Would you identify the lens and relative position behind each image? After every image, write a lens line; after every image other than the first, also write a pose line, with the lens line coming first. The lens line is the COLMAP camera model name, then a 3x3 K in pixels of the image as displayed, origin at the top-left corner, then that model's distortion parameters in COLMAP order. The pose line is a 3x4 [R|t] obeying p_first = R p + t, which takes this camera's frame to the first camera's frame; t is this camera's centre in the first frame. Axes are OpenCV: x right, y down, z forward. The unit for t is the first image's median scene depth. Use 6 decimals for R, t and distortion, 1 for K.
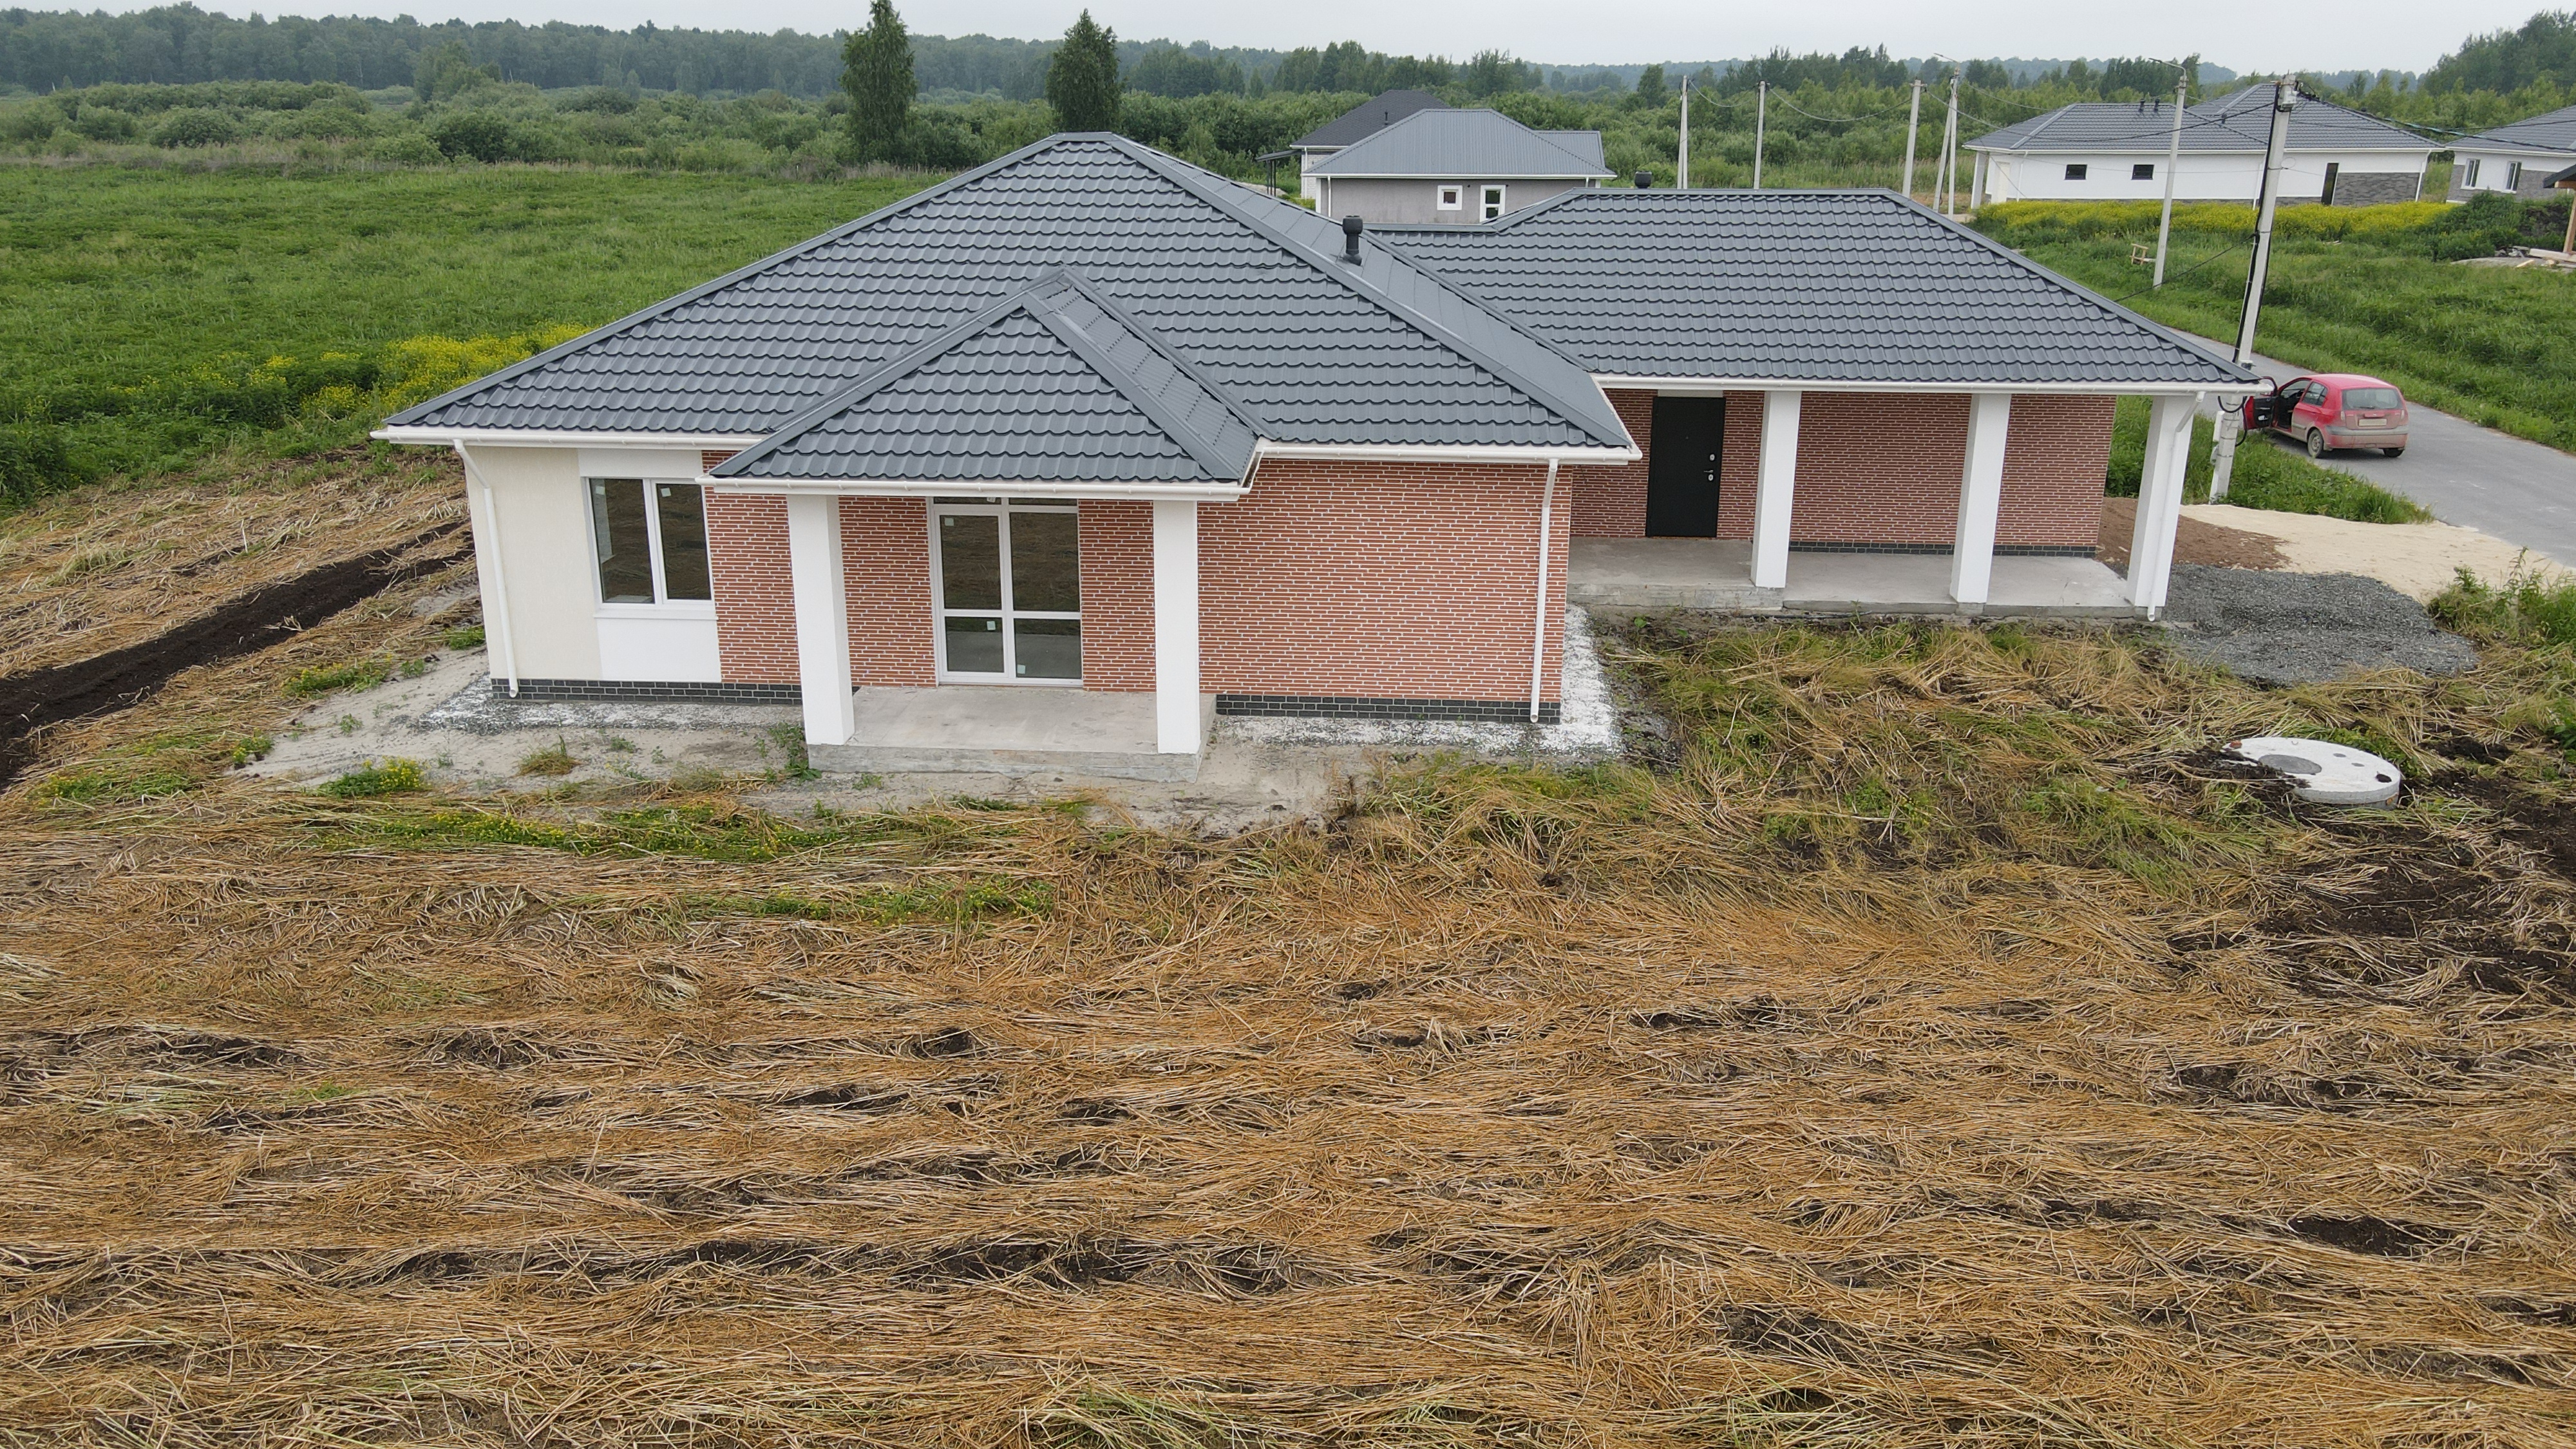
lens RADIAL K [[1901.8, 0, 1276.1], [0, 1901.8, 703.7], [0, 0, 1]] dist [-0.010572, 0.040211]
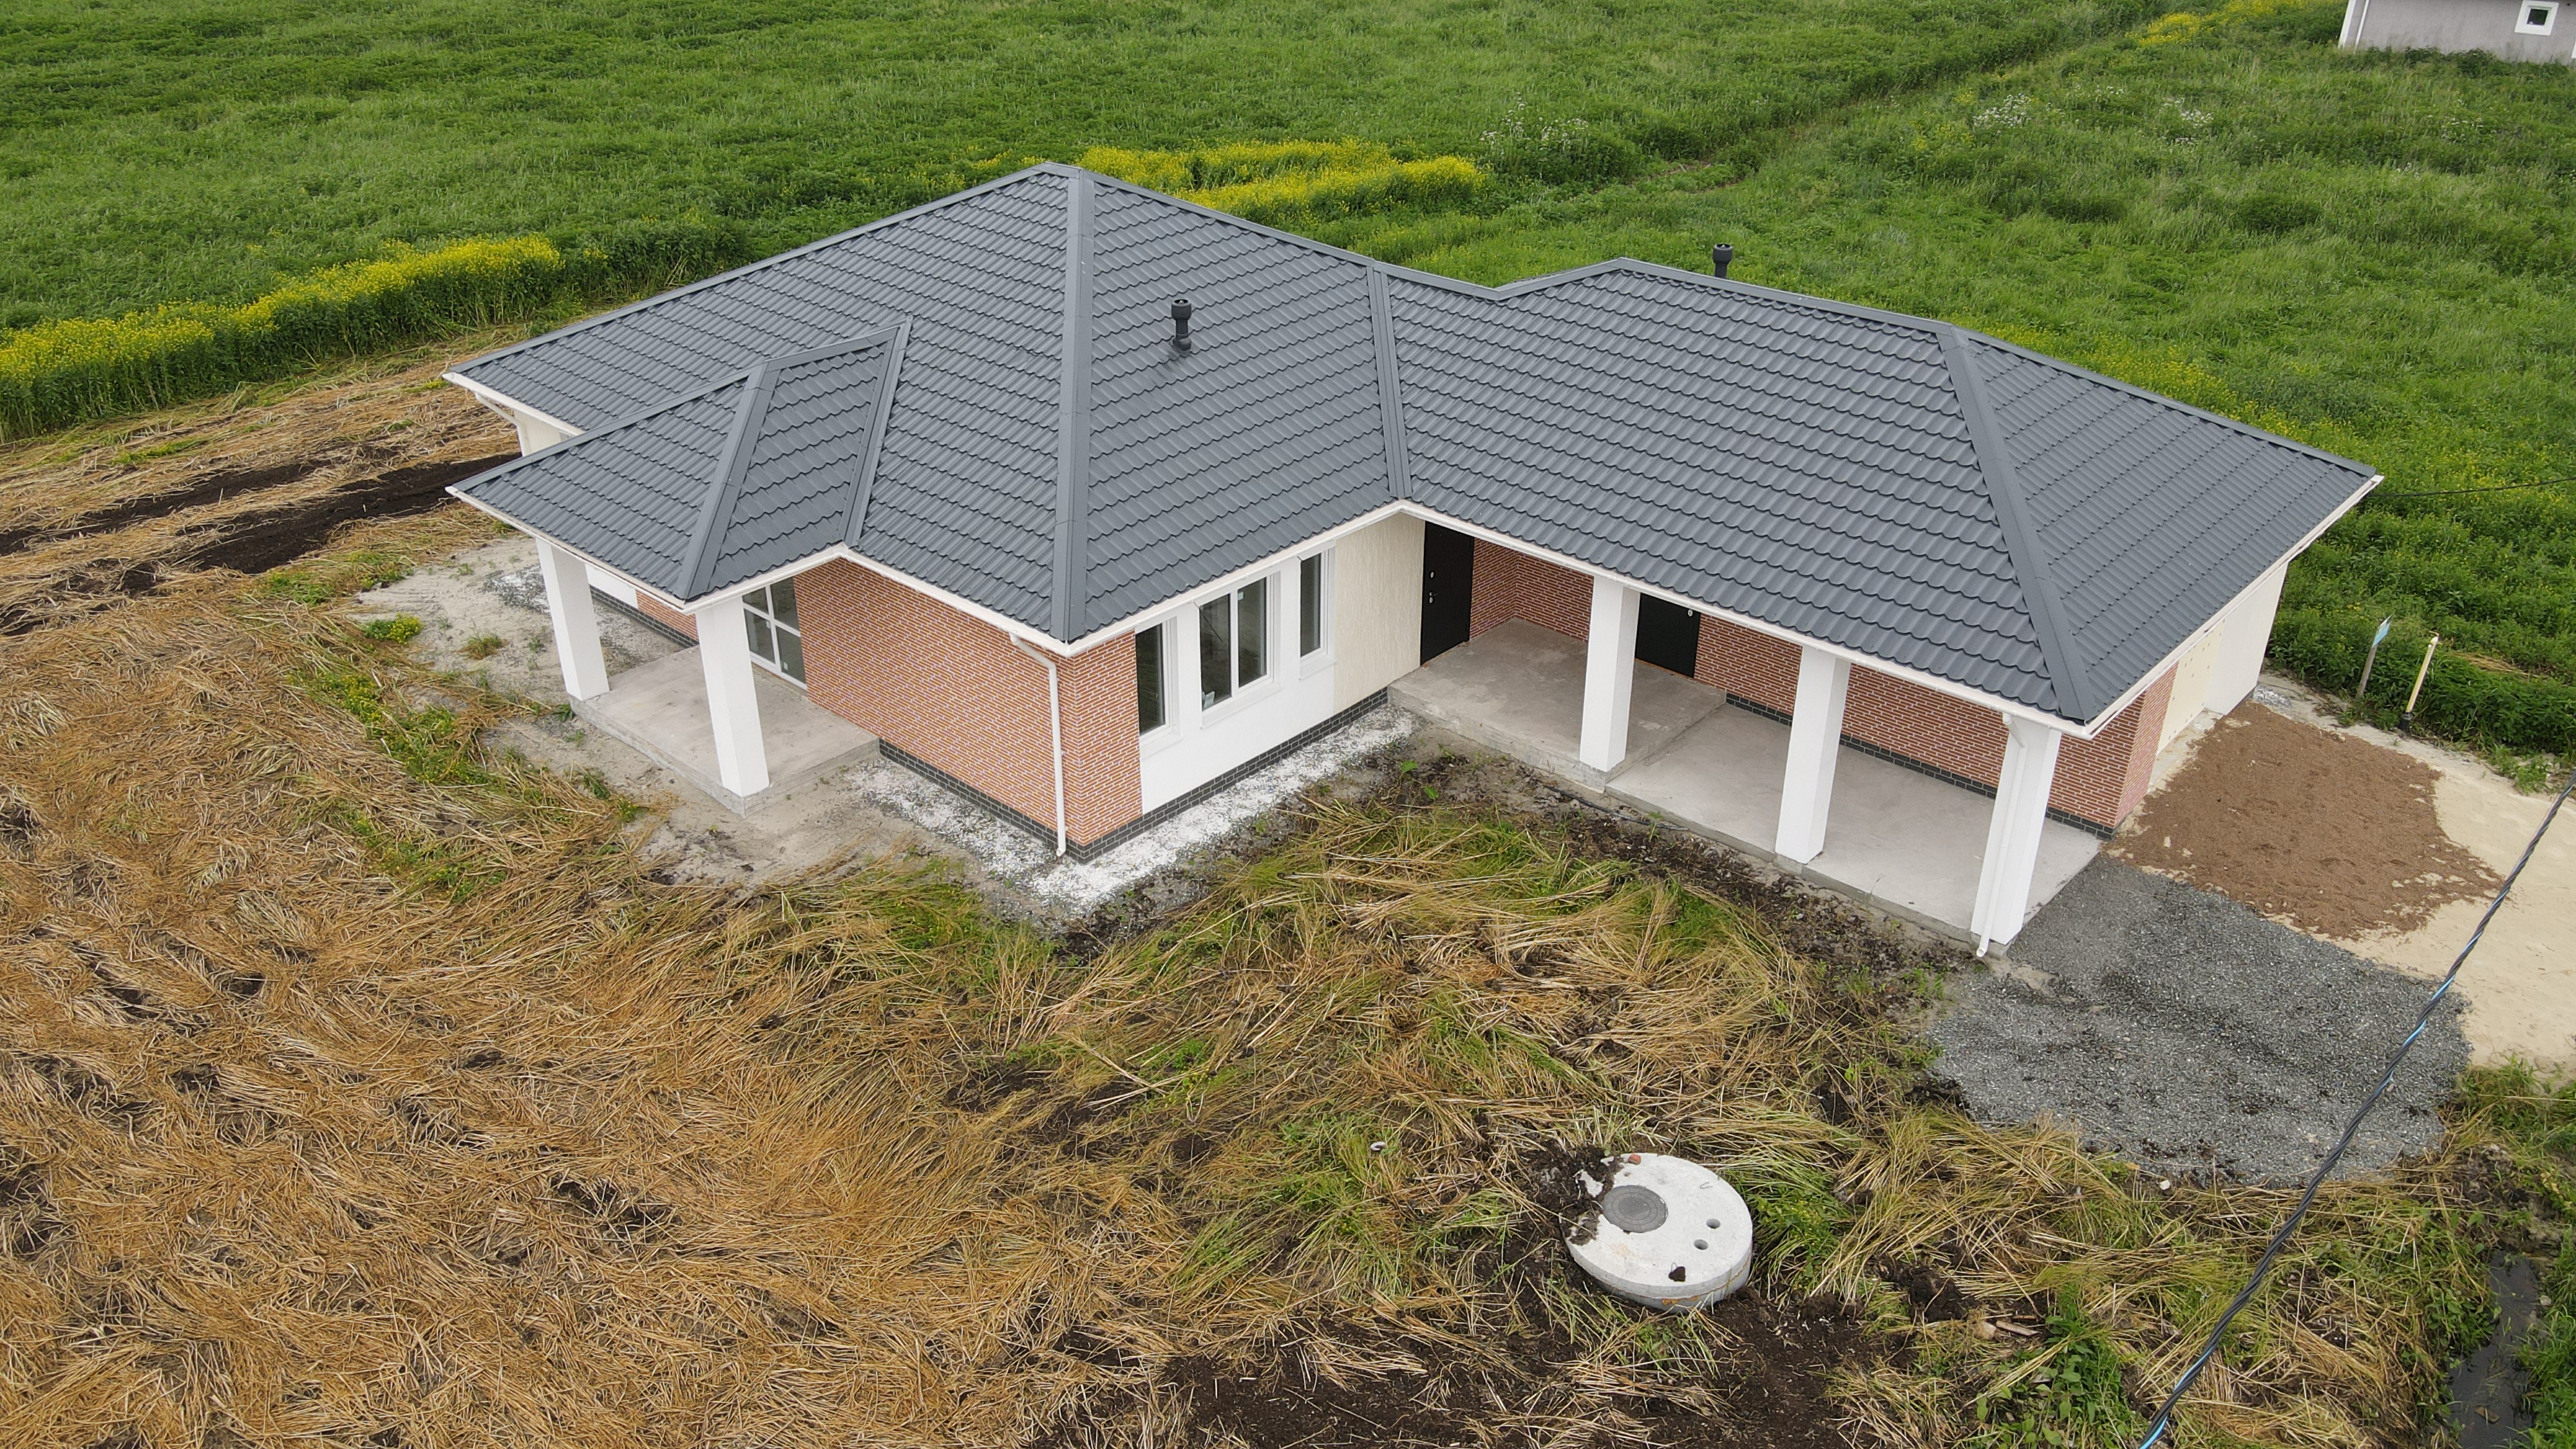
lens RADIAL K [[1901.8, 0, 1276.1], [0, 1901.8, 703.7], [0, 0, 1]] dist [-0.010572, 0.040211]
pose [[0.782824, 0.287345, -0.551924, 0.806046], [-0.188091, 0.954770, 0.230297, -0.343563], [0.593135, -0.076470, 0.801463, 0.249299]]
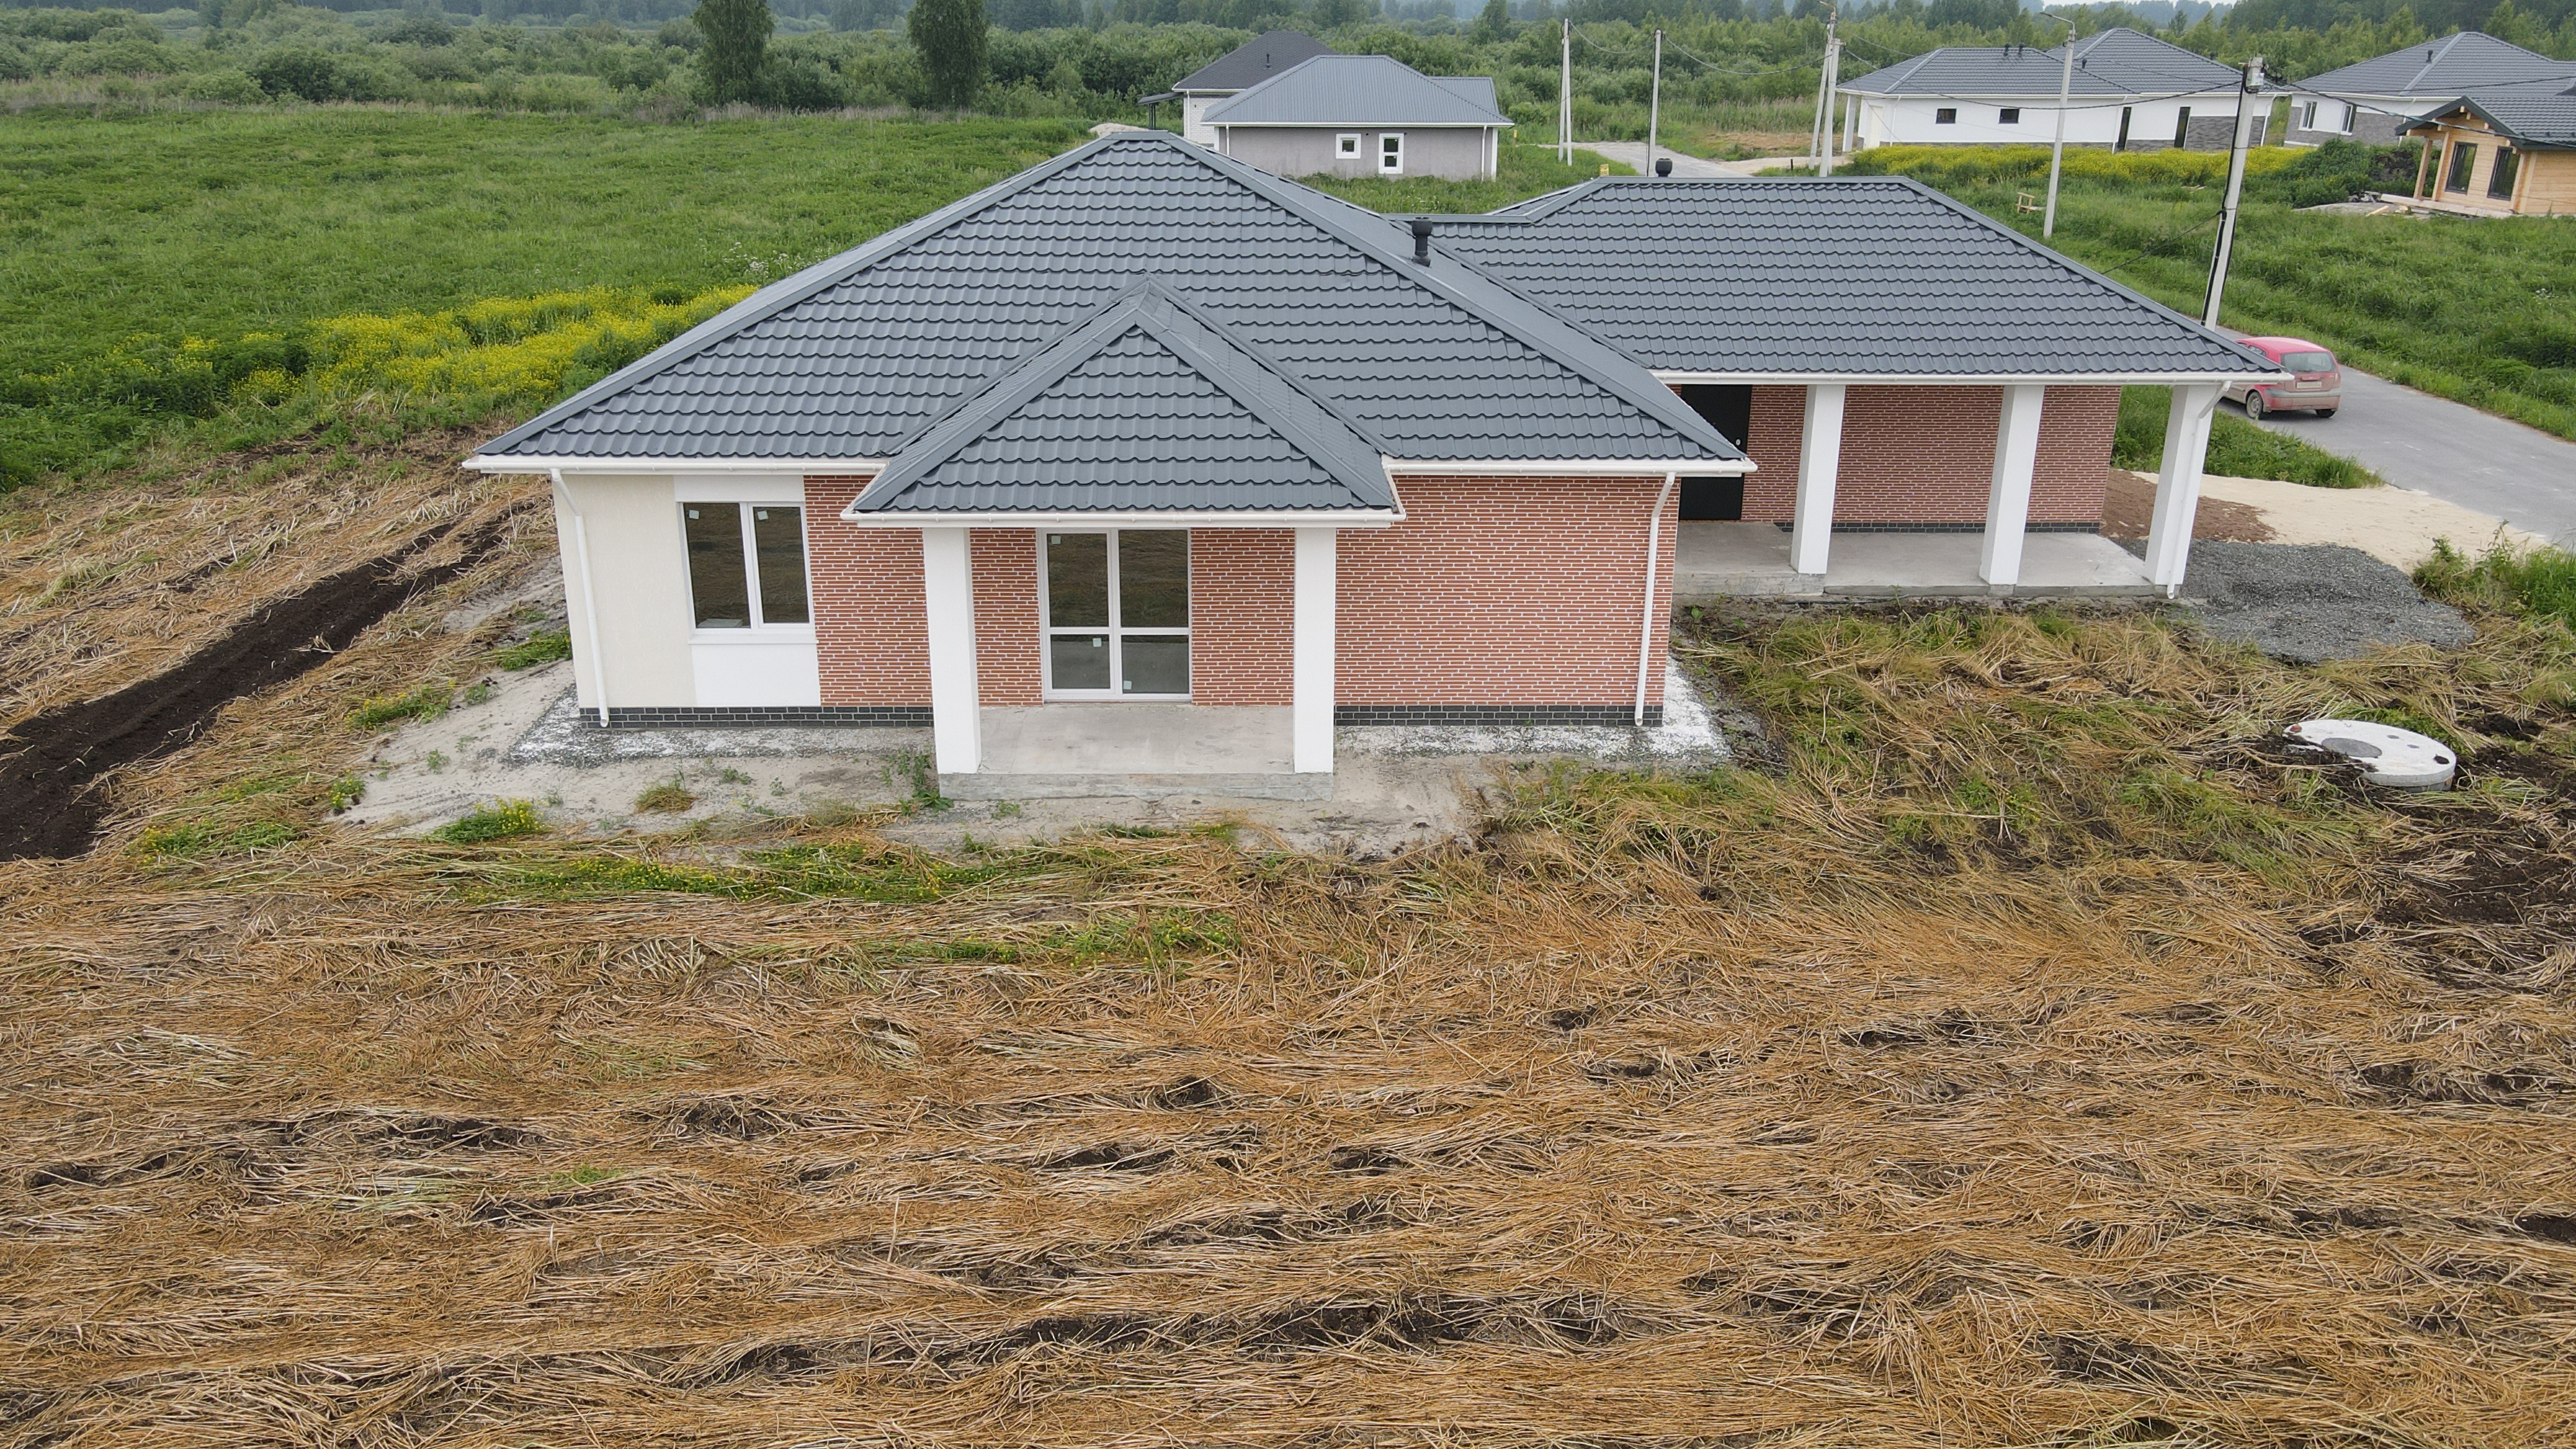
lens RADIAL K [[1901.8, 0, 1276.1], [0, 1901.8, 703.7], [0, 0, 1]] dist [-0.010572, 0.040211]
pose [[0.996291, -0.027300, 0.081602, -0.146306], [0.024388, 0.999037, 0.036477, -0.045433], [-0.082519, -0.034352, 0.995997, -0.001334]]
